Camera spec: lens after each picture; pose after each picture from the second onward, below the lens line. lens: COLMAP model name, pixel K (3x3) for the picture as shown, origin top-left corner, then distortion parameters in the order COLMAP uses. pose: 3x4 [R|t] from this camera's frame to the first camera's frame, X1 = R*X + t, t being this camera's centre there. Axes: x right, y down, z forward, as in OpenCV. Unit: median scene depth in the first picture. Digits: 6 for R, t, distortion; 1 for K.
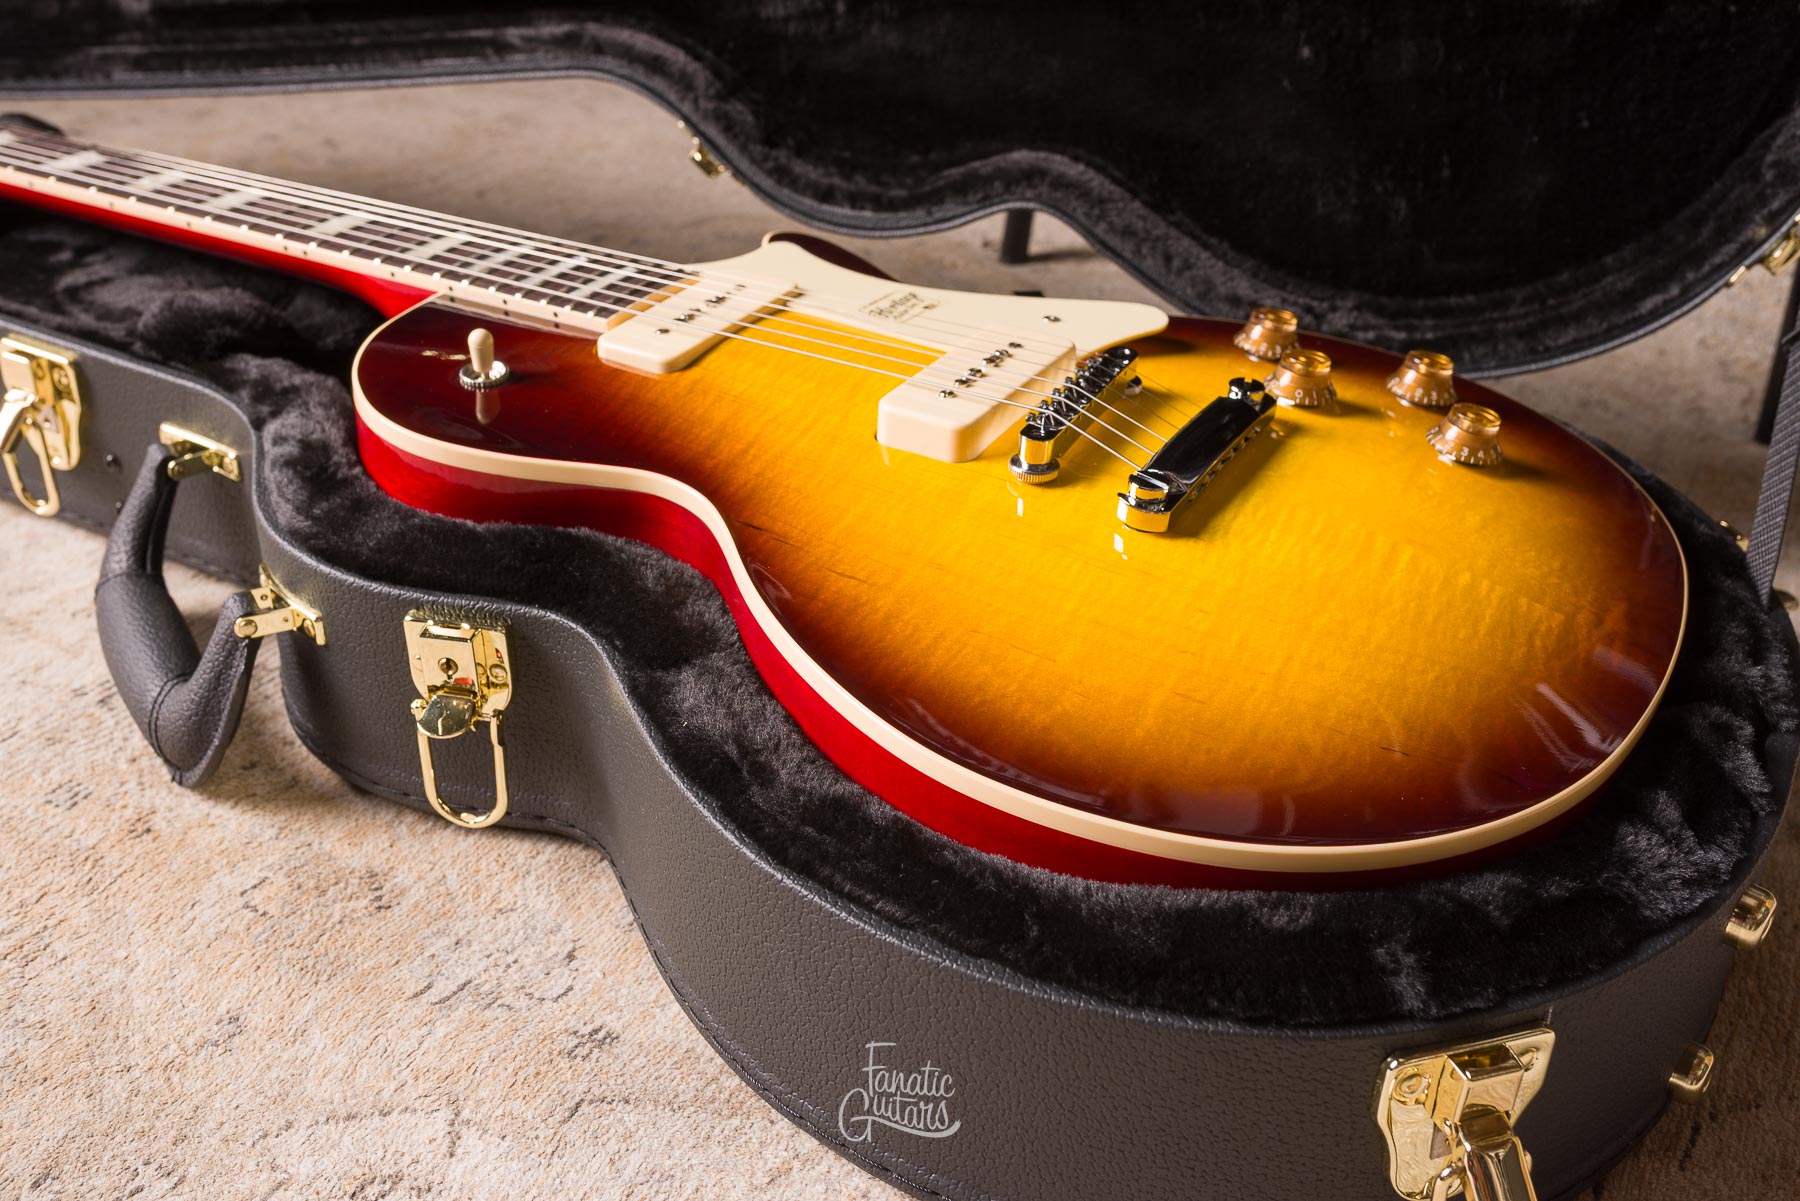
lens RADIAL K [[1747.2, 0, 906.5], [0, 1747.2, 608.6], [0, 0, 1]] dist [-0.002029, 0.001826]
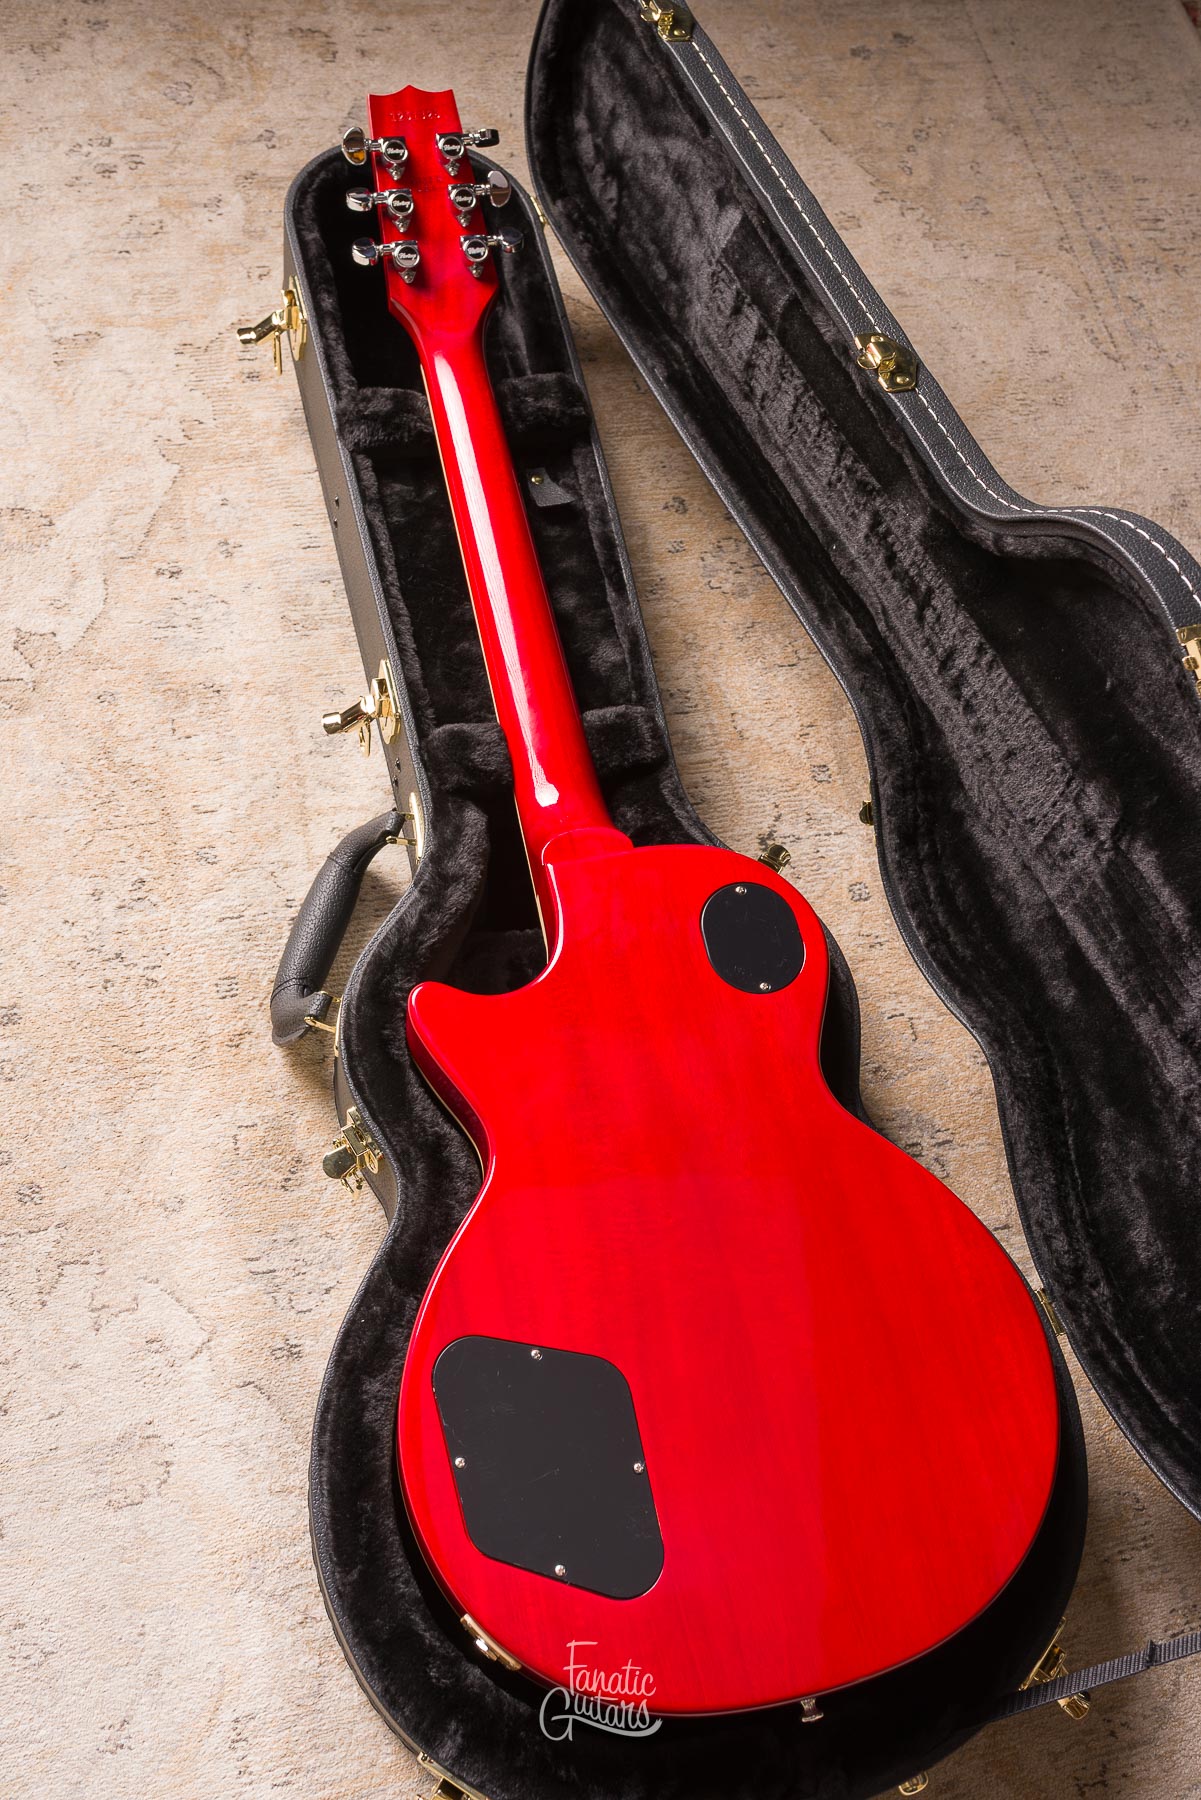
lens RADIAL K [[1704.2, 0, 601.8], [0, 1704.2, 911.5], [0, 0, 1]] dist [0.001166, -0.006127]
pose [[0.674183, 0.695142, -0.249507, 0.147100], [-0.495707, 0.676324, 0.544849, -1.020139], [0.547495, -0.243646, 0.800553, -0.151897]]
